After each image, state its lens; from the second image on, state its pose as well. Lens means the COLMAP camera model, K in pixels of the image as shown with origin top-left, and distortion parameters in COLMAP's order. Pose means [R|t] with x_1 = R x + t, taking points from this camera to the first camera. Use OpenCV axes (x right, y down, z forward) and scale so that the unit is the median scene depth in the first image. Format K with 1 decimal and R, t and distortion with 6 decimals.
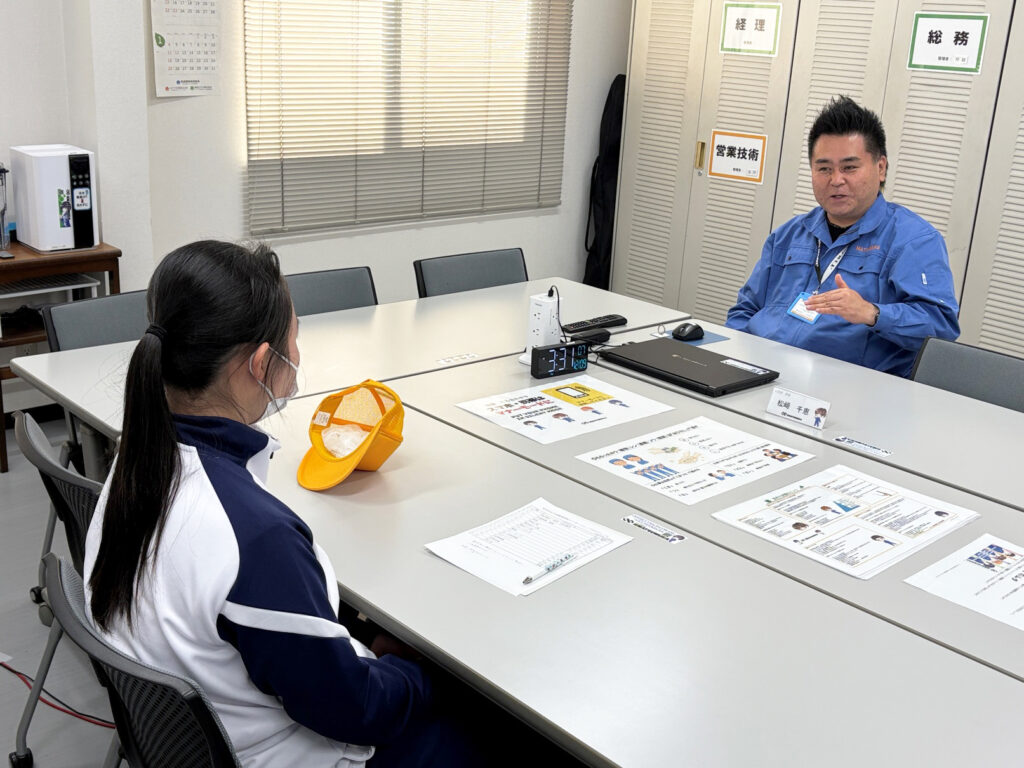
lens RADIAL K [[1200.3, 0, 513.2], [0, 1200.3, 384.6], [0, 0, 1]] dist [-0.020397, 0.000000]
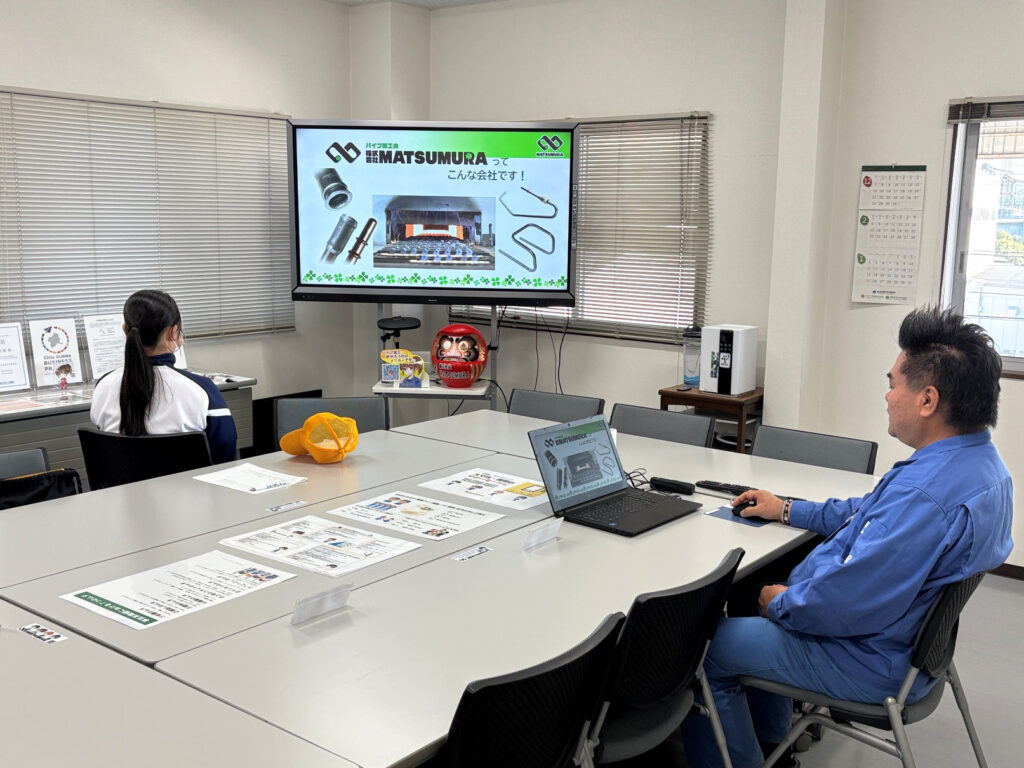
lens RADIAL K [[1065.3, 0, 513.7], [0, 1065.3, 385.8], [0, 0, 1]] dist [0.000248, 0.000000]
pose [[0.160368, 0.105554, -0.981397, 1.219963], [-0.309730, 0.949429, 0.051503, -0.159560], [0.937203, 0.295708, 0.184951, 0.749744]]
